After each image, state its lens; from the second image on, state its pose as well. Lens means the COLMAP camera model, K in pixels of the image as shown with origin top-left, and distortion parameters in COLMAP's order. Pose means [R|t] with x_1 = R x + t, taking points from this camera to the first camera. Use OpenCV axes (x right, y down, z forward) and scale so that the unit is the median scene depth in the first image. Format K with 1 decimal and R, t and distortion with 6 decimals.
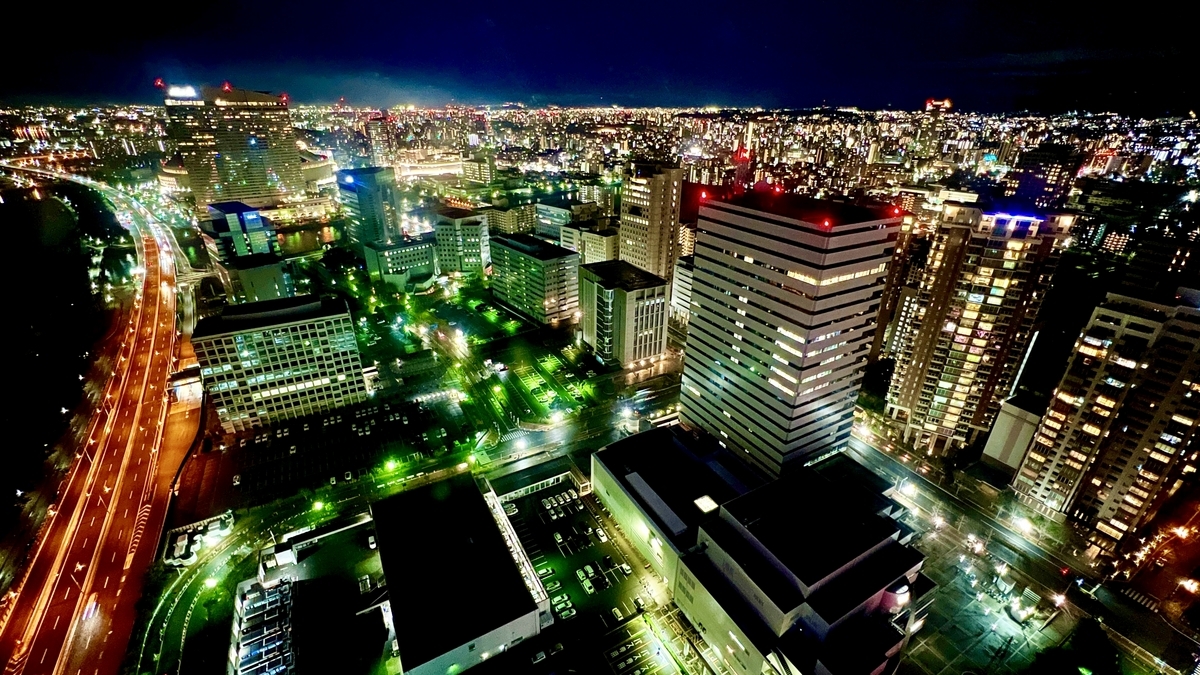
lens RADIAL K [[487.8, 0, 594.2], [0, 487.8, 338.2], [0, 0, 1]] dist [-0.002665, 0.000050]
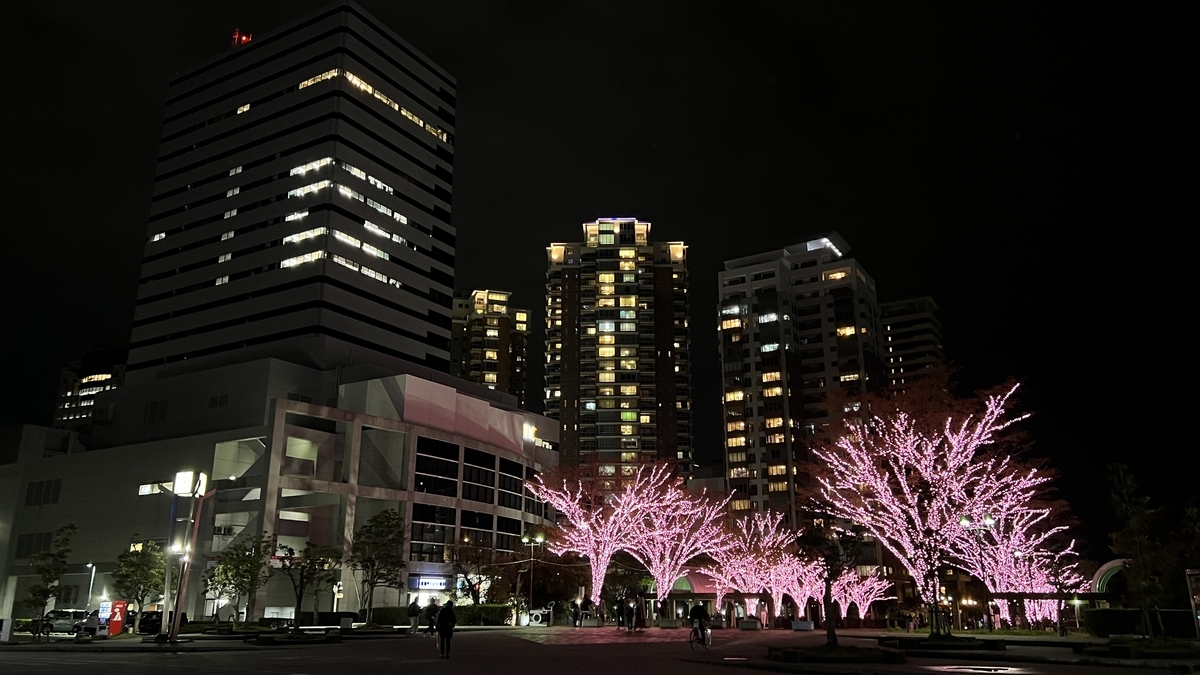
lens RADIAL K [[908.6, 0, 597.4], [0, 908.6, 334.7], [0, 0, 1]] dist [0.081081, -0.096772]
pose [[0.864309, 0.148411, 0.480566, 0.028449], [0.213225, 0.757245, -0.617346, 0.133586], [-0.455527, 0.636046, 0.622849, 0.038452]]
